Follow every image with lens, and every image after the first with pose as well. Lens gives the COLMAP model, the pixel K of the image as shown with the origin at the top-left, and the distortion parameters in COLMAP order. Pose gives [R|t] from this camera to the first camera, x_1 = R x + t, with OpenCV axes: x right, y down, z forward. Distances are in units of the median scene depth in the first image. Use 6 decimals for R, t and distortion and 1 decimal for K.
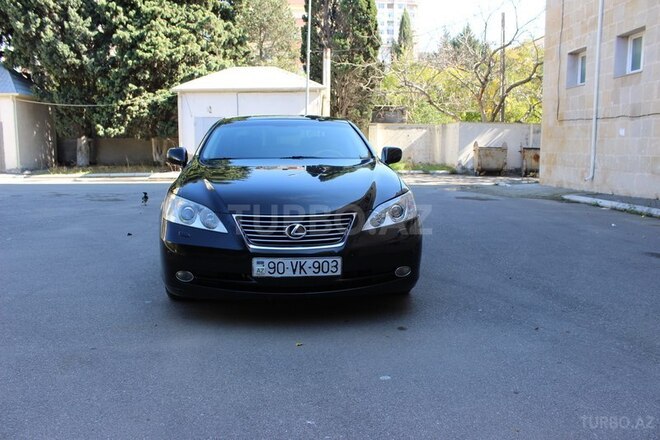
lens RADIAL K [[547.8, 0, 330.0], [0, 547.8, 220.0], [0, 0, 1]] dist [-0.162865, 0.139885]
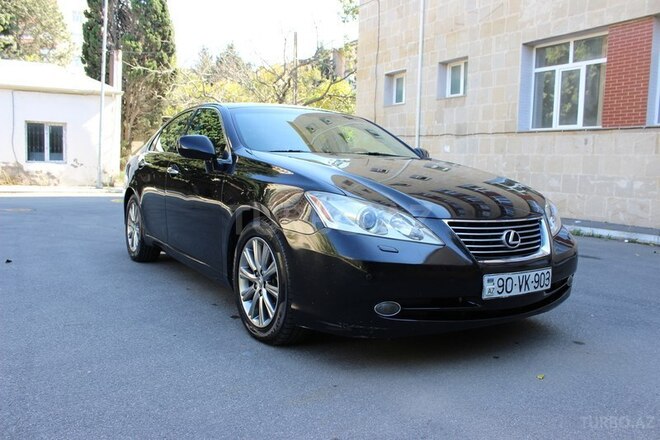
lens RADIAL K [[547.8, 0, 330.0], [0, 547.8, 220.0], [0, 0, 1]] dist [-0.162865, 0.139885]
pose [[0.893249, -0.016312, 0.449266, -0.161631], [0.030462, 0.999241, -0.024284, 0.000891], [-0.448528, 0.035377, 0.893068, 0.098930]]
